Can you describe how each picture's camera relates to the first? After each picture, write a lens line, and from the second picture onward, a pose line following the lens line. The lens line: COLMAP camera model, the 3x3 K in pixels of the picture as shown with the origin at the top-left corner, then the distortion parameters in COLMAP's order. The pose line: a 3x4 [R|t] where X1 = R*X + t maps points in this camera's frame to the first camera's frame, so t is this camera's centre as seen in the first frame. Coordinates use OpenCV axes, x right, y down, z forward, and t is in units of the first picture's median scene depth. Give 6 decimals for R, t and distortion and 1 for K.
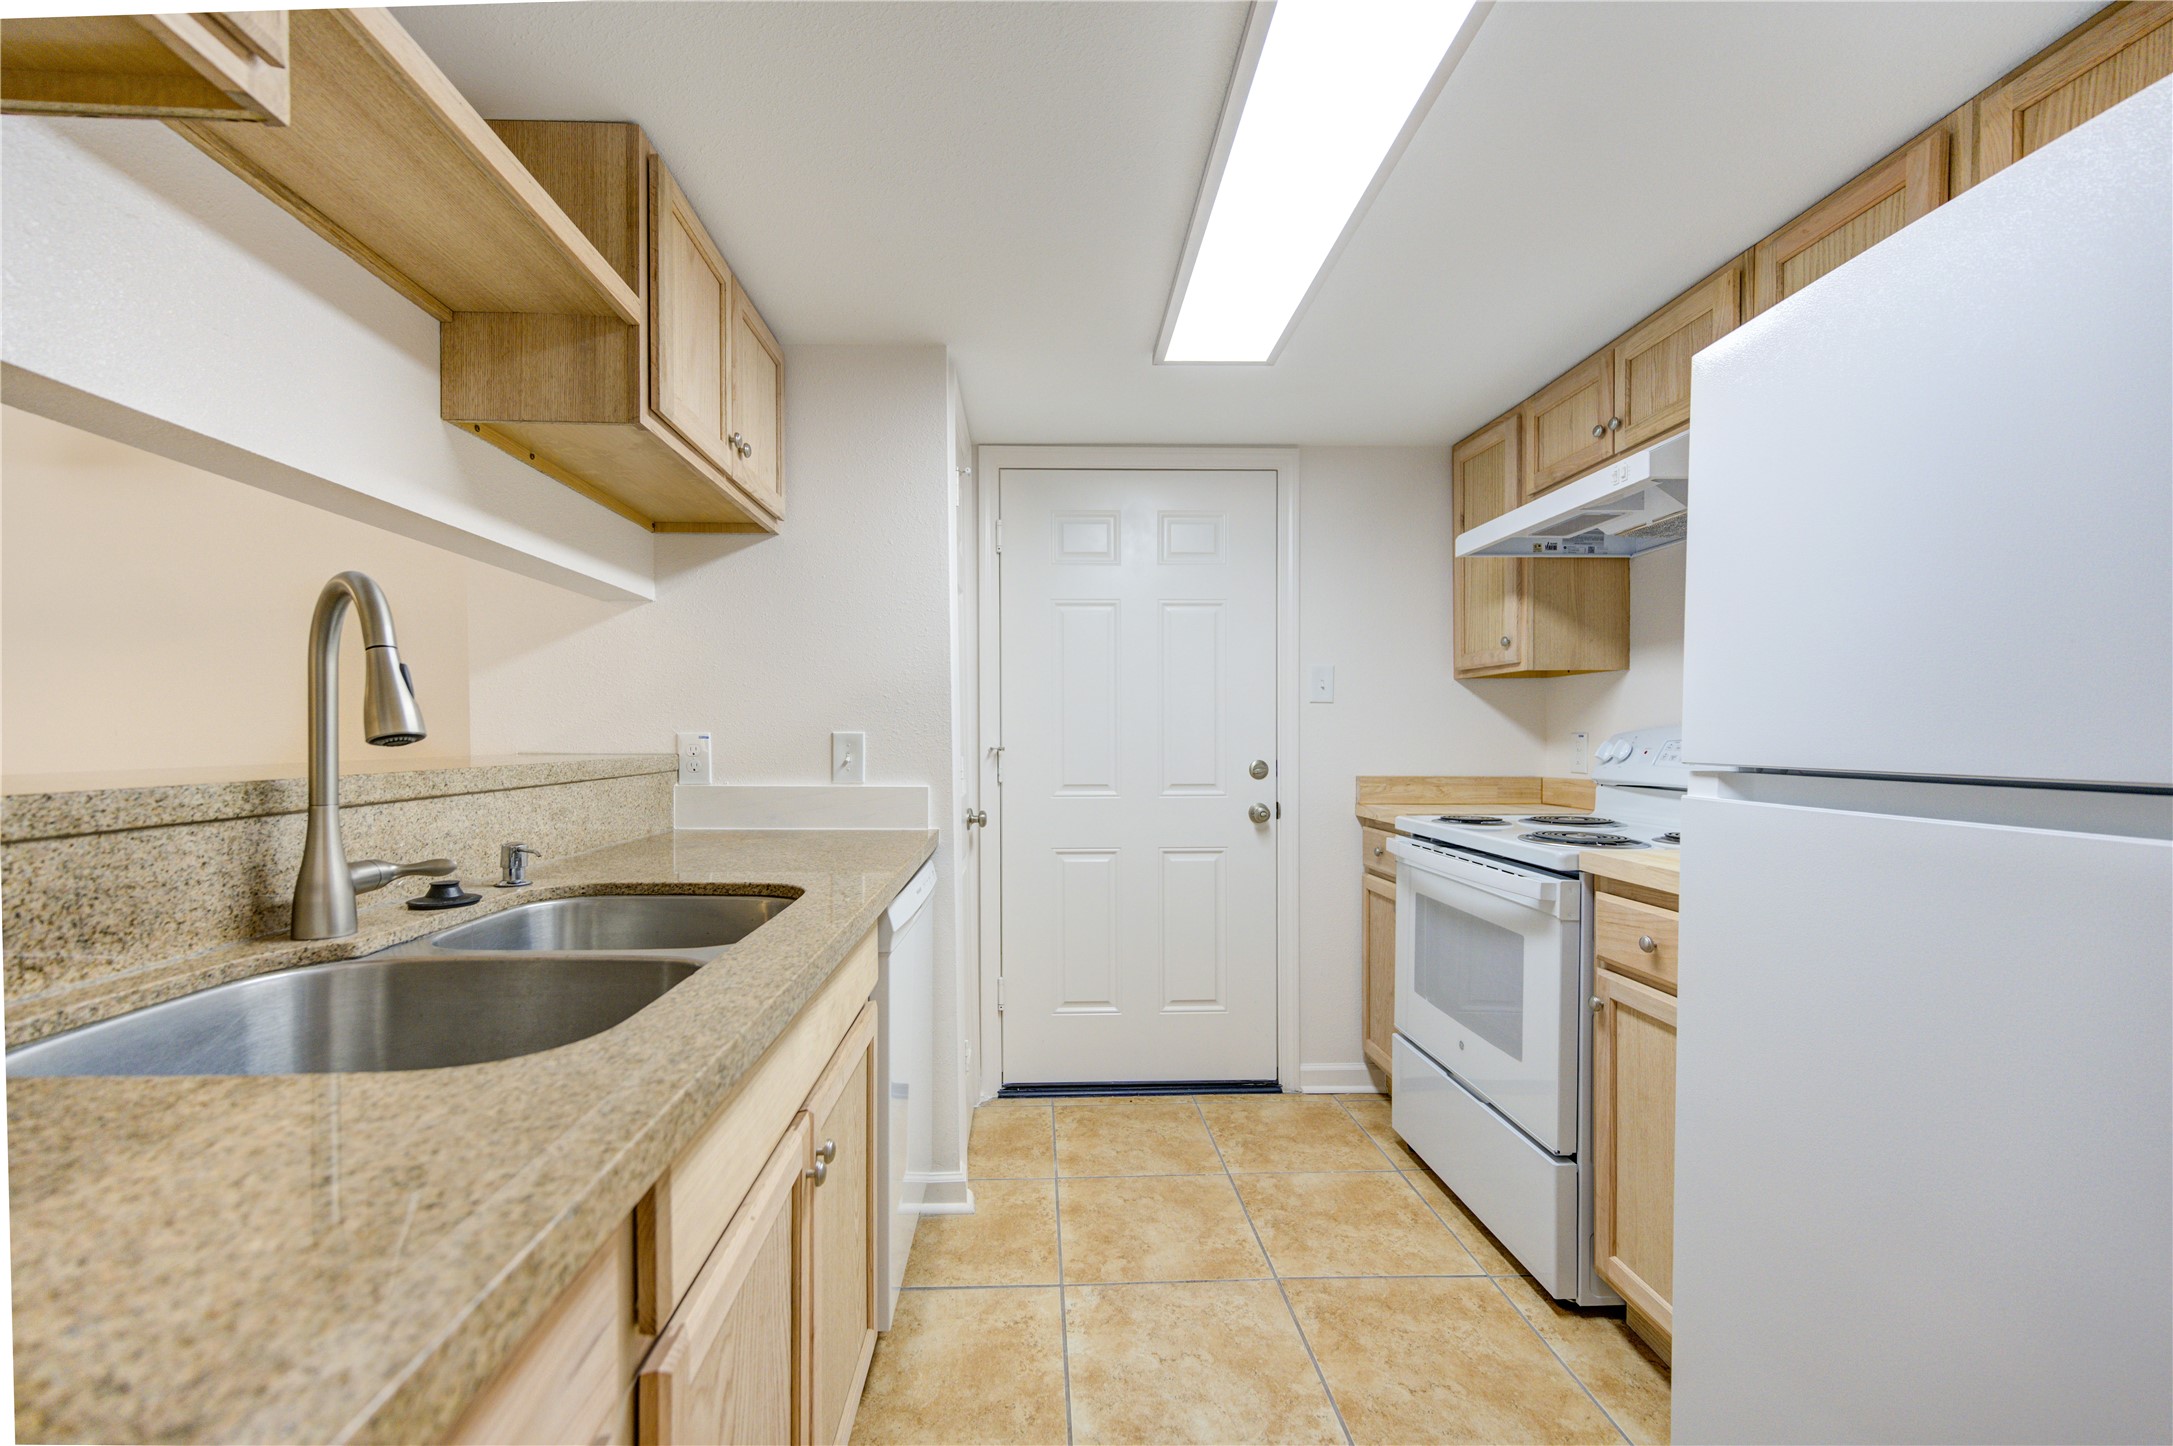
lens RADIAL K [[865.4, 0, 1054.8], [0, 865.4, 747.8], [0, 0, 1]] dist [0.006265, -0.002405]
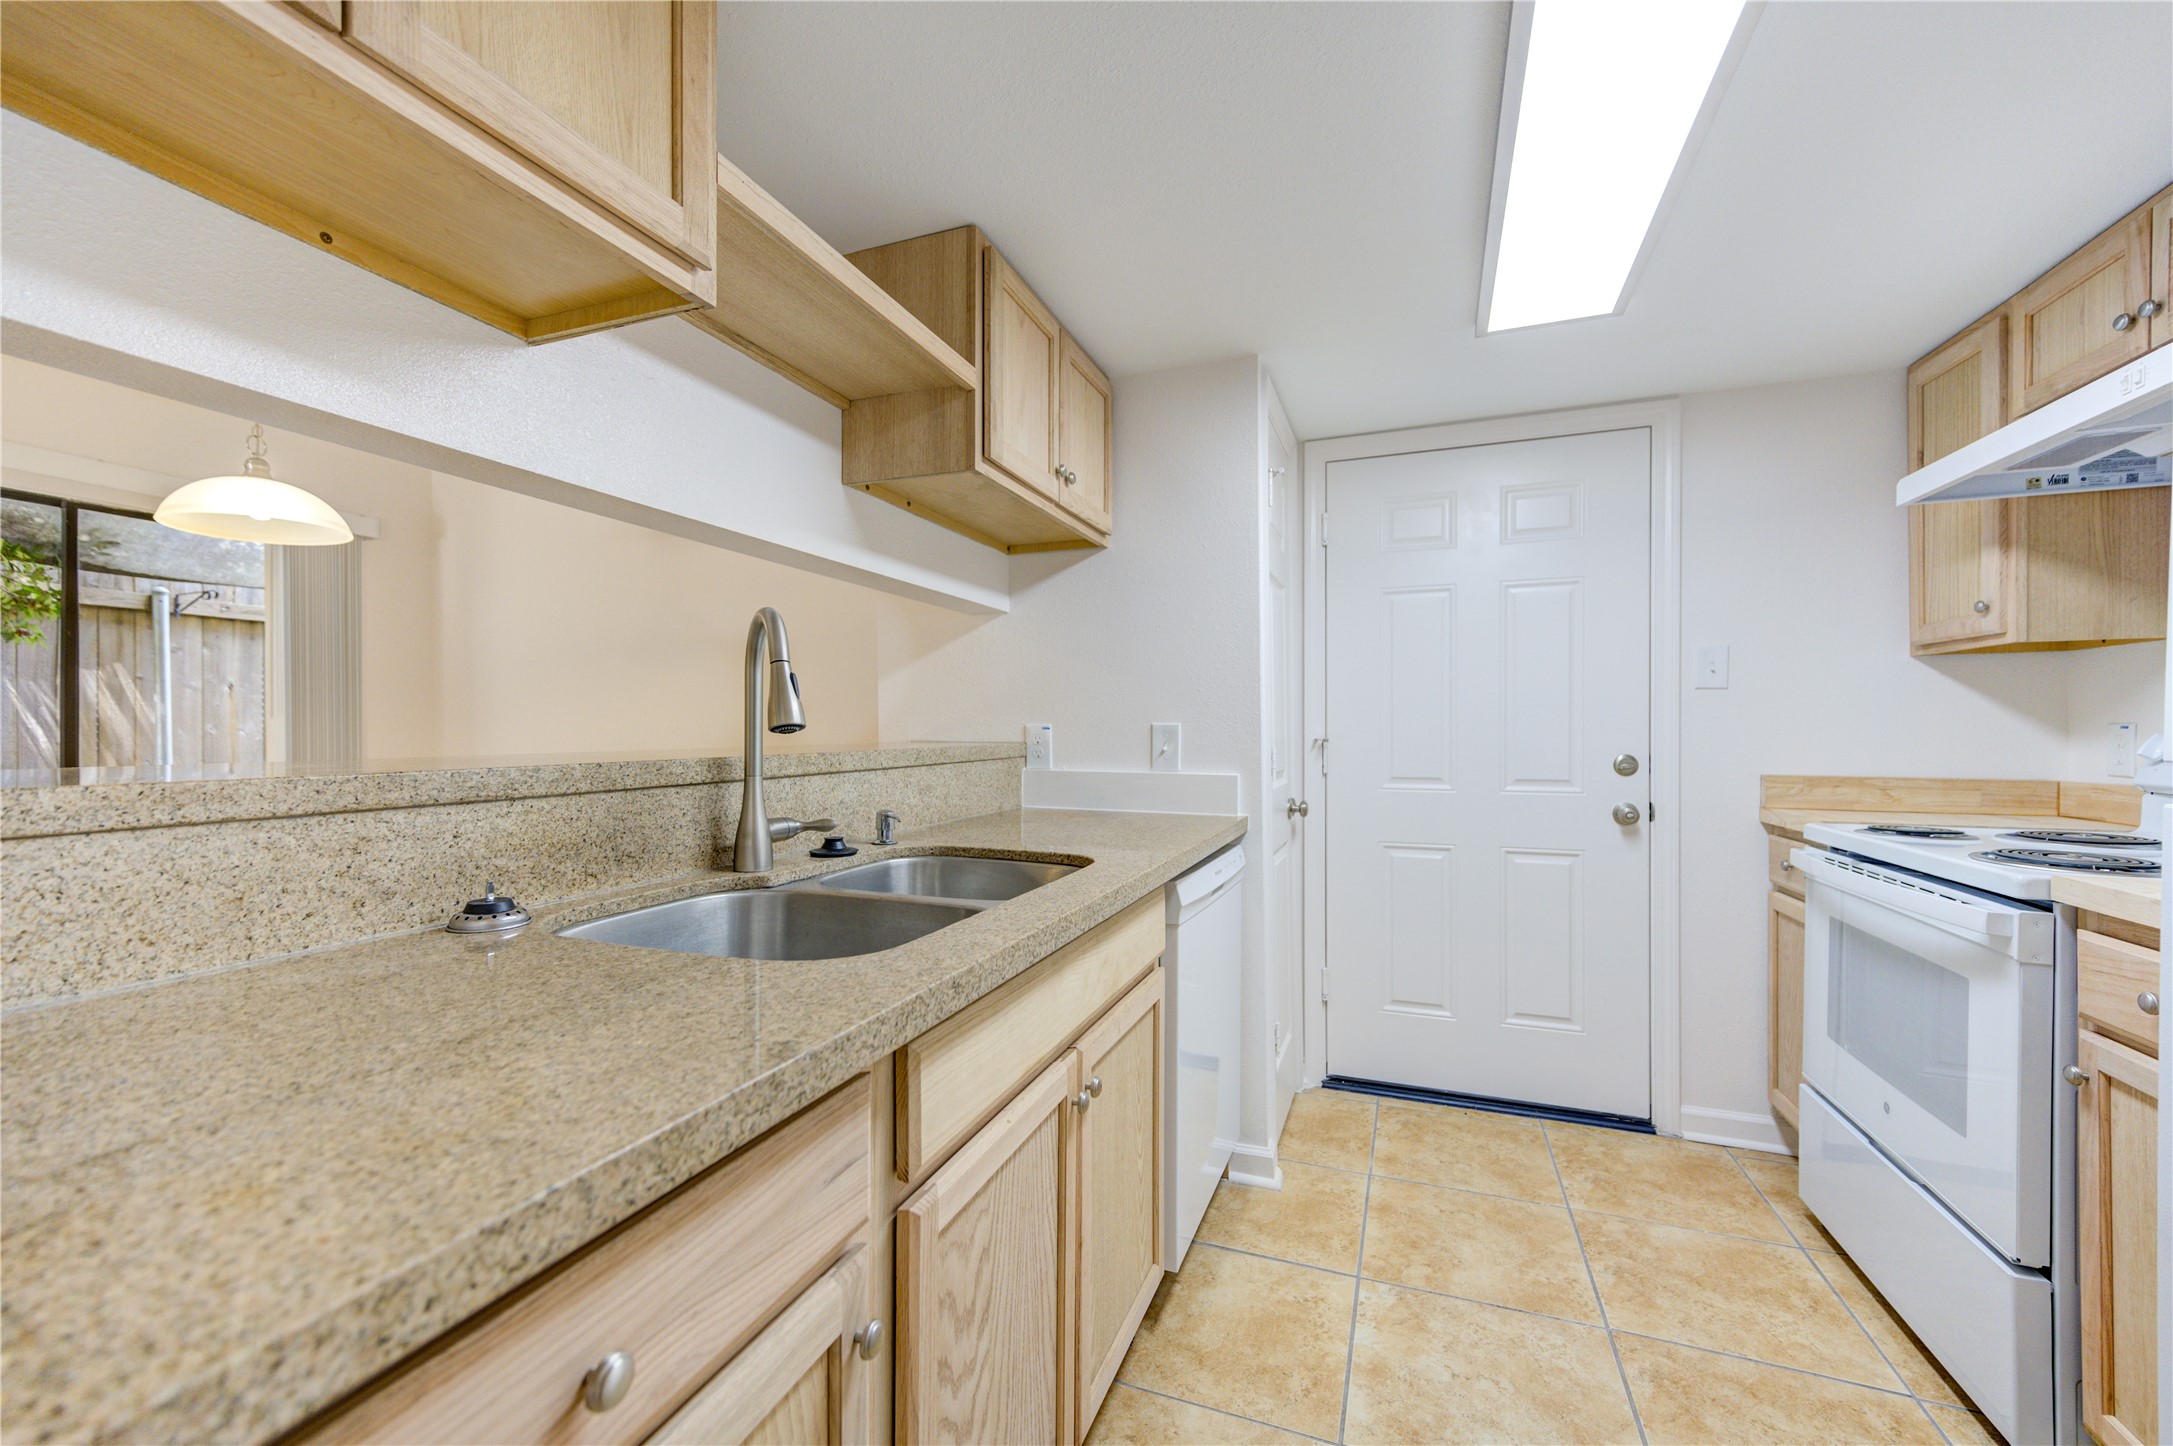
lens RADIAL K [[851.4, 0, 1091.1], [0, 851.4, 734.5], [0, 0, 1]] dist [0.004059, -0.000582]
pose [[0.924435, 0.002859, -0.381328, 0.081865], [-0.005352, 0.999971, -0.005479, 0.001824], [0.381301, 0.007106, 0.924423, -0.025462]]
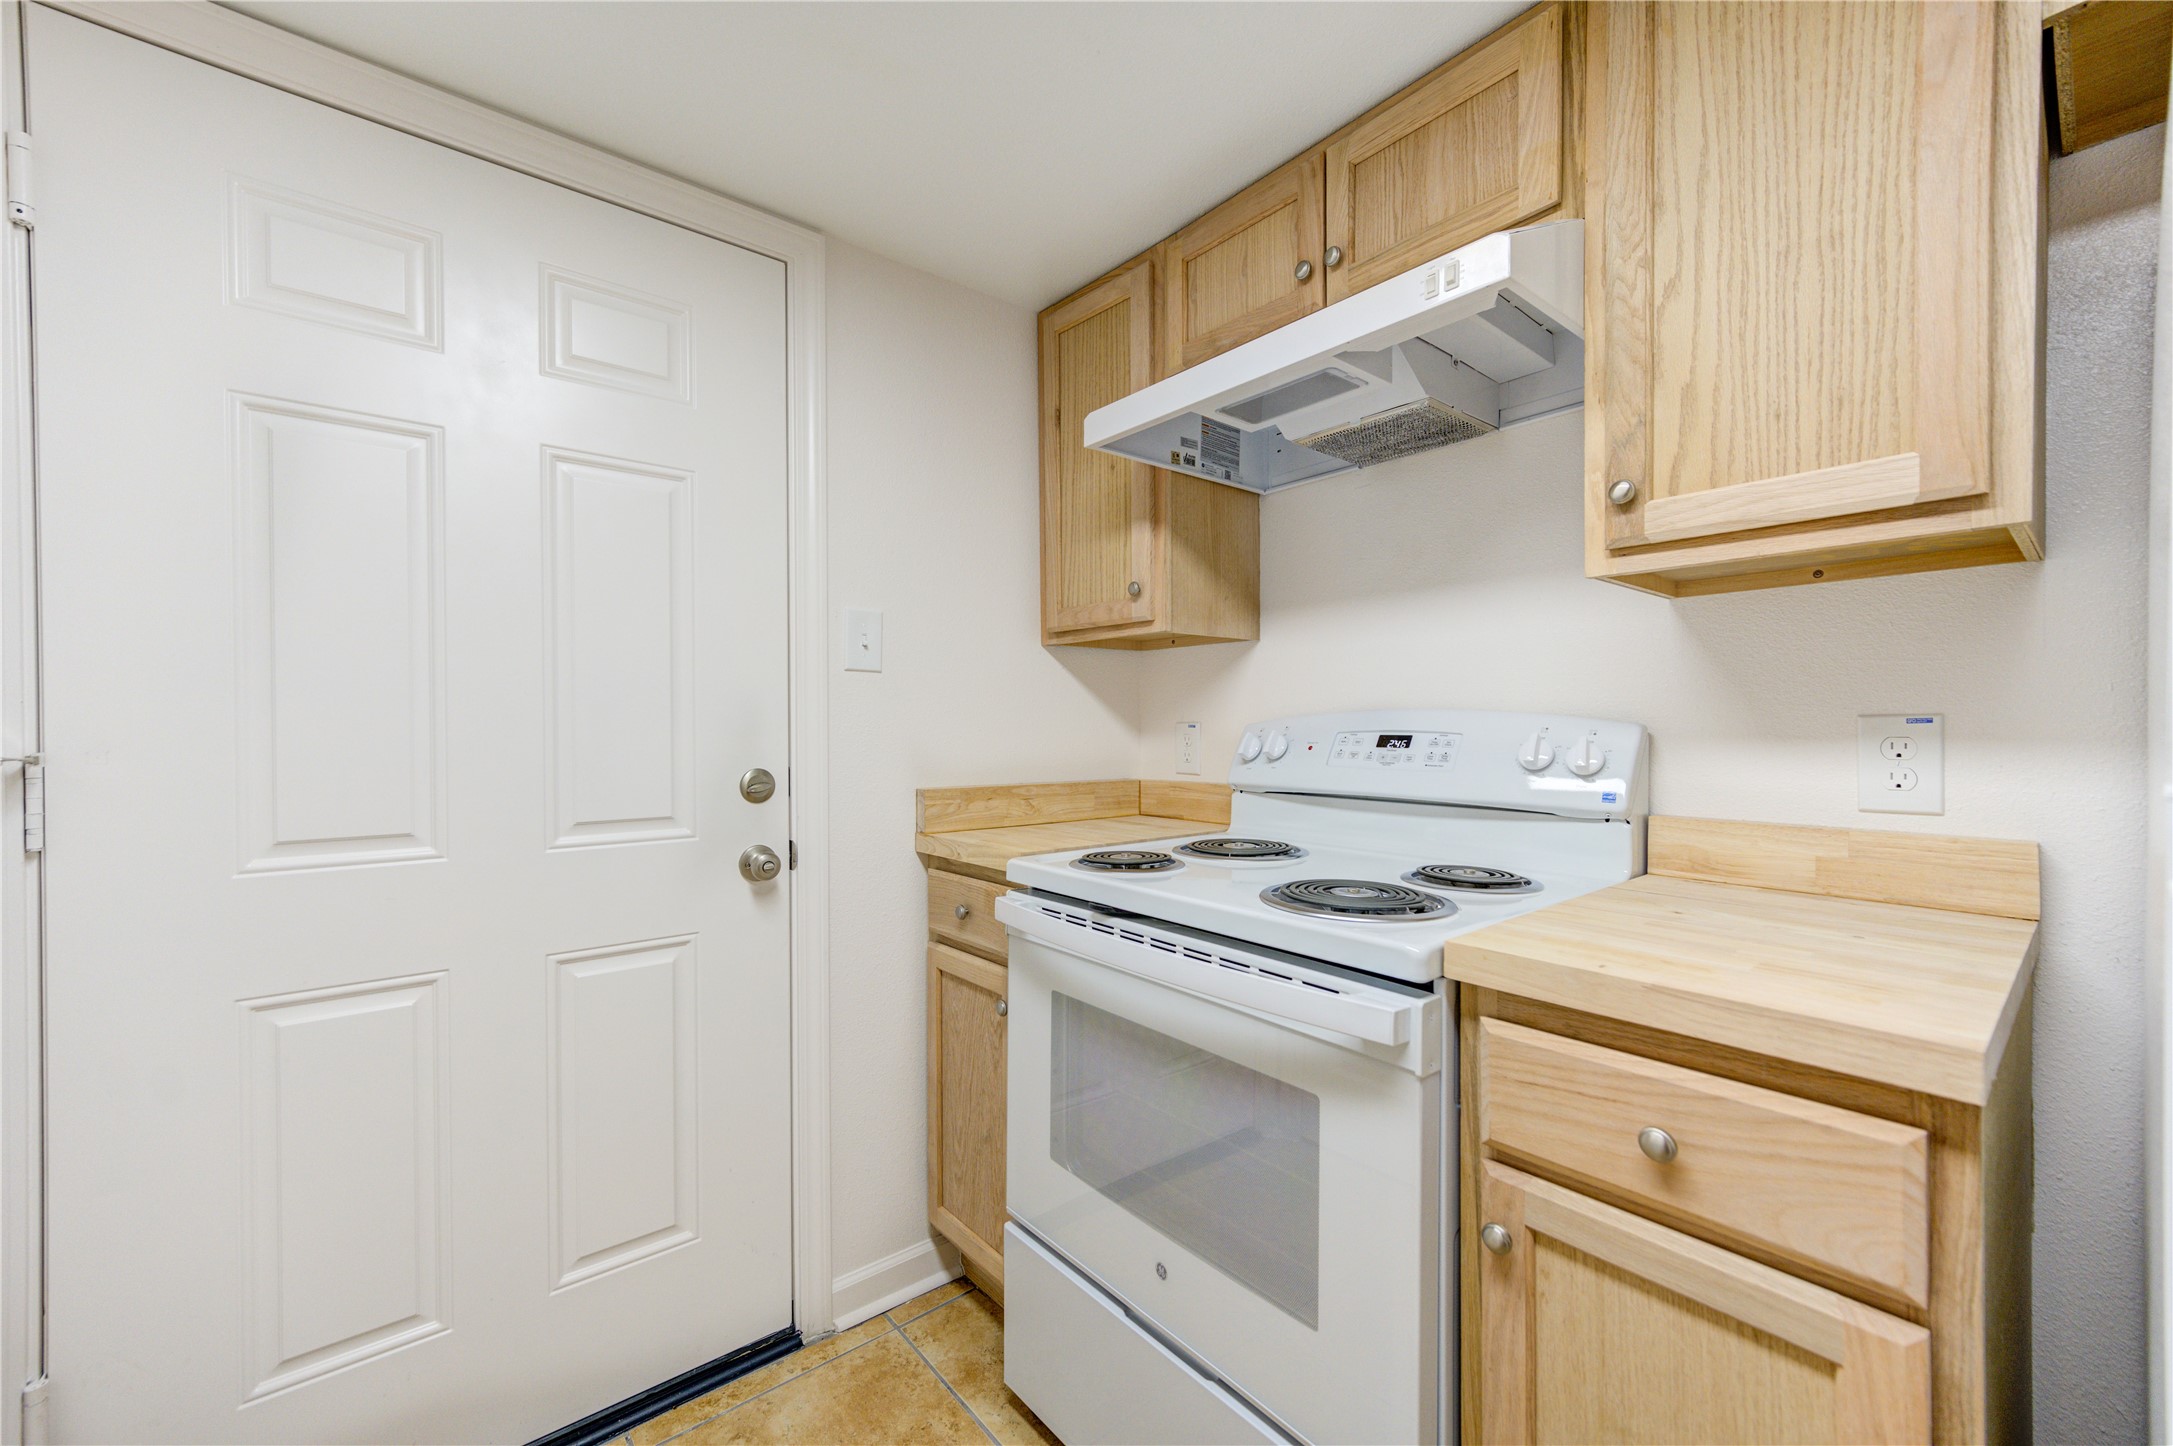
lens RADIAL K [[851.4, 0, 1091.1], [0, 851.4, 734.5], [0, 0, 1]] dist [0.004059, -0.000582]
pose [[0.790373, -0.005448, 0.612602, 0.090742], [0.007977, 0.999967, -0.001399, -0.007248], [-0.612574, 0.005993, 0.790391, 0.571033]]
